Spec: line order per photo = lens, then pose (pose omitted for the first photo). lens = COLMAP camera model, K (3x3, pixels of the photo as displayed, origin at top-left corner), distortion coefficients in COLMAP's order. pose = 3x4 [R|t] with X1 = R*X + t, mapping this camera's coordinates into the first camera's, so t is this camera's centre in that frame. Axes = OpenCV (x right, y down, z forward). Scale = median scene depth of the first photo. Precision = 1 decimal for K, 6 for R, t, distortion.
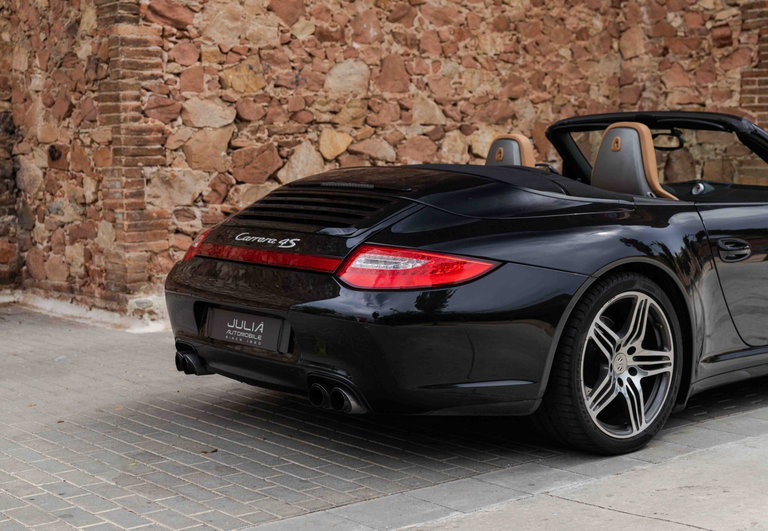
lens RADIAL K [[1246.1, 0, 398.0], [0, 1246.1, 266.1], [0, 0, 1]] dist [-0.065317, 0.094457]
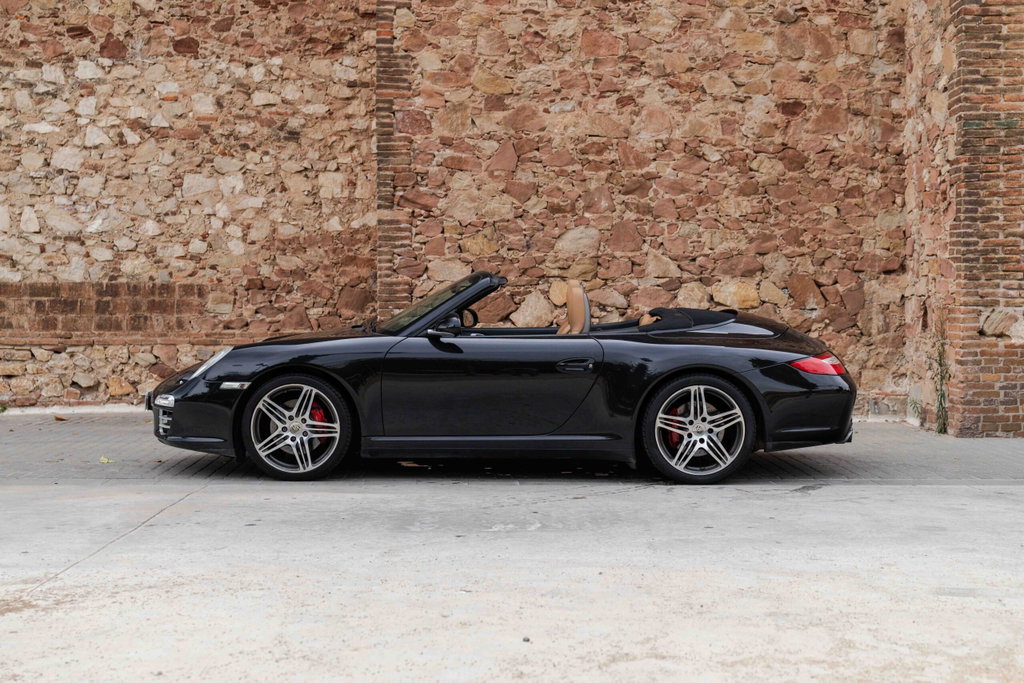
lens RADIAL K [[1437.1, 0, 519.1], [0, 1437.1, 341.4], [0, 0, 1]] dist [-0.087742, 0.551470]
pose [[0.784473, 0.020893, -0.619811, 0.822414], [-0.061867, 0.997083, -0.044693, 0.018706], [0.617070, 0.073406, 0.783477, -0.168995]]
